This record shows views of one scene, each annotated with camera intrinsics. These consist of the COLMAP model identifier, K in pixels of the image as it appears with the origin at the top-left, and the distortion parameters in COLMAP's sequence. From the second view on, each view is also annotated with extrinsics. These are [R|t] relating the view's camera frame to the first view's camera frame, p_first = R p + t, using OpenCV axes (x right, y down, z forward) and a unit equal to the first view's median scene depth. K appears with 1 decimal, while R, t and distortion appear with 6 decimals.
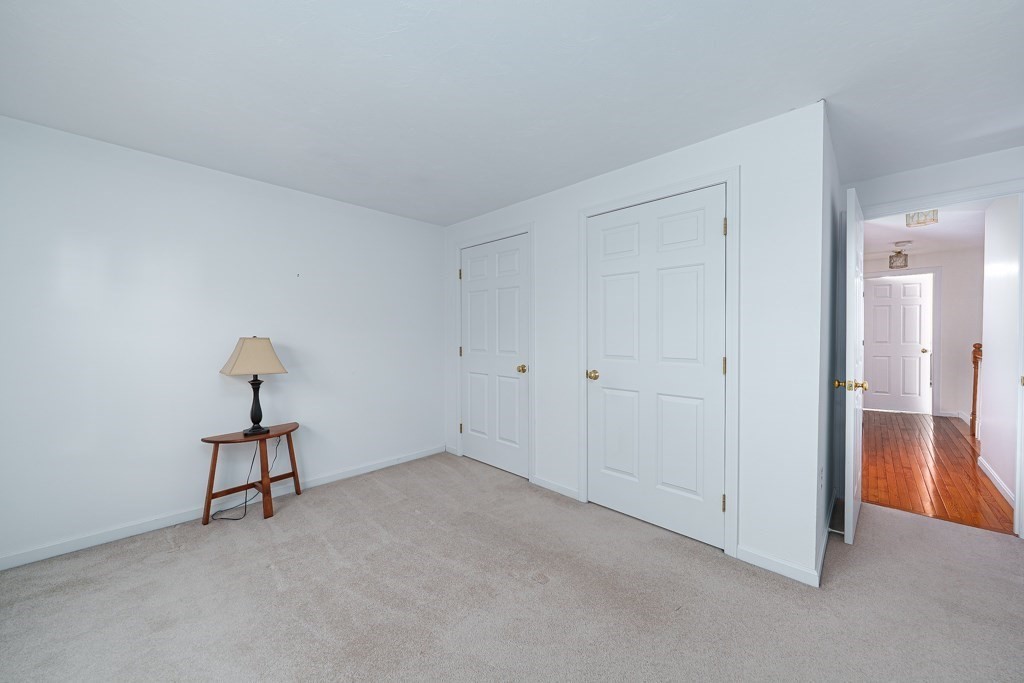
lens RADIAL K [[374.4, 0, 509.4], [0, 374.4, 338.1], [0, 0, 1]] dist [-0.001328, -0.000152]
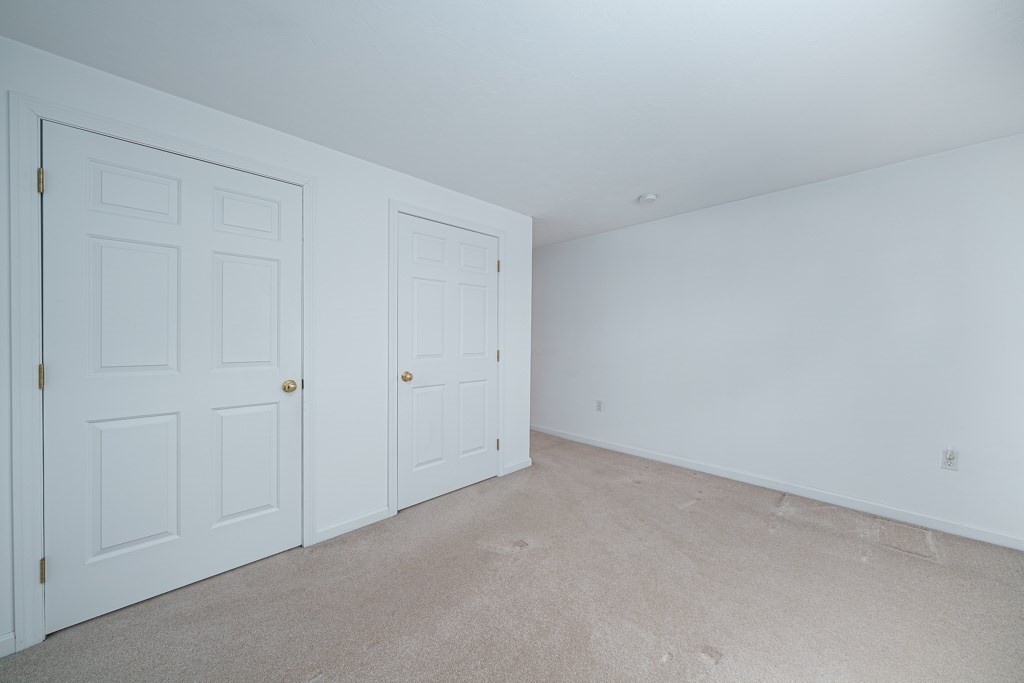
lens RADIAL K [[374.4, 0, 503.6], [0, 374.4, 337.6], [0, 0, 1]] dist [-0.001328, -0.000152]
pose [[0.019198, -0.006370, 0.999795, -1.304724], [0.005303, 0.999966, 0.006269, -0.015041], [-0.999802, 0.005182, 0.019231, 1.273909]]
